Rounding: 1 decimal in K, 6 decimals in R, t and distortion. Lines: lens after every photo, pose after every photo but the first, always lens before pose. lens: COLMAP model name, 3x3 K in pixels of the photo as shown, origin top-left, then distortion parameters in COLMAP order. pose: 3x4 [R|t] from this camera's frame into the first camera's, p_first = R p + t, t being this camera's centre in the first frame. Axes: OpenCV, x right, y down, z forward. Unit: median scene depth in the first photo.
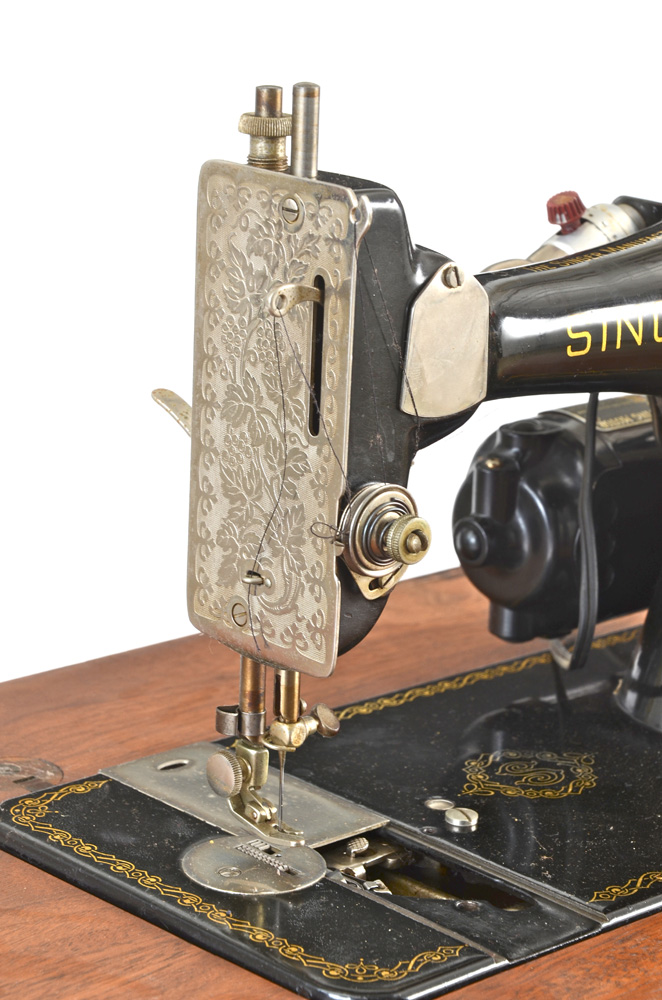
lens RADIAL K [[2837.1, 0, 331.0], [0, 2837.1, 500.0], [0, 0, 1]] dist [0.543215, -0.194725]
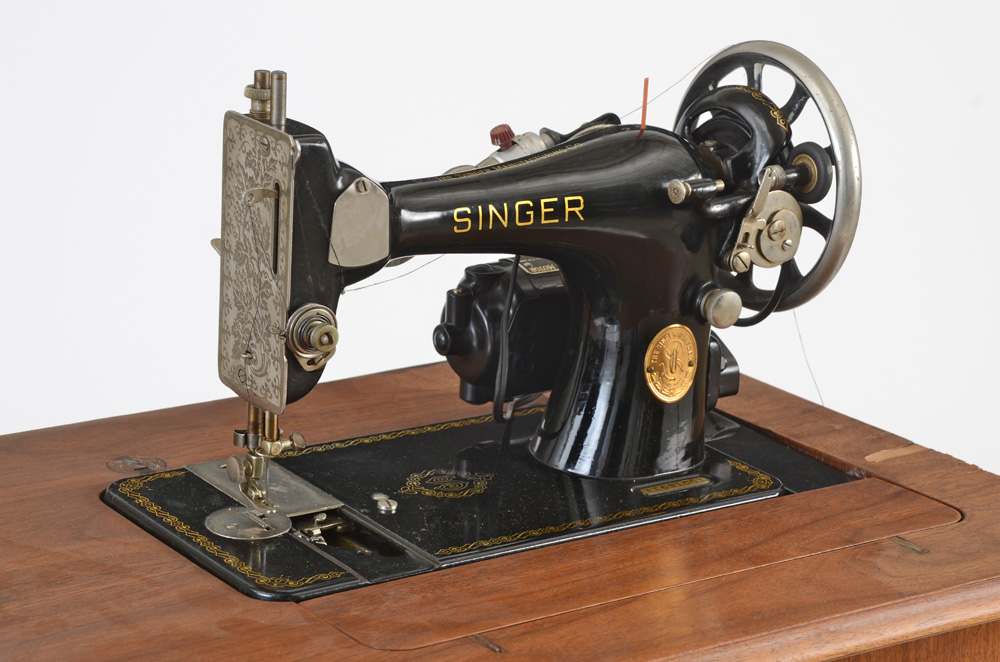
lens RADIAL K [[2639.1, 0, 500.0], [0, 2639.1, 331.0], [0, 0, 1]] dist [0.476549, 0.557243]
pose [[0.990696, 0.053898, -0.124963, 0.319854], [-0.051379, 0.998407, 0.023299, -0.031551], [0.126020, -0.016662, 0.991888, -0.556420]]
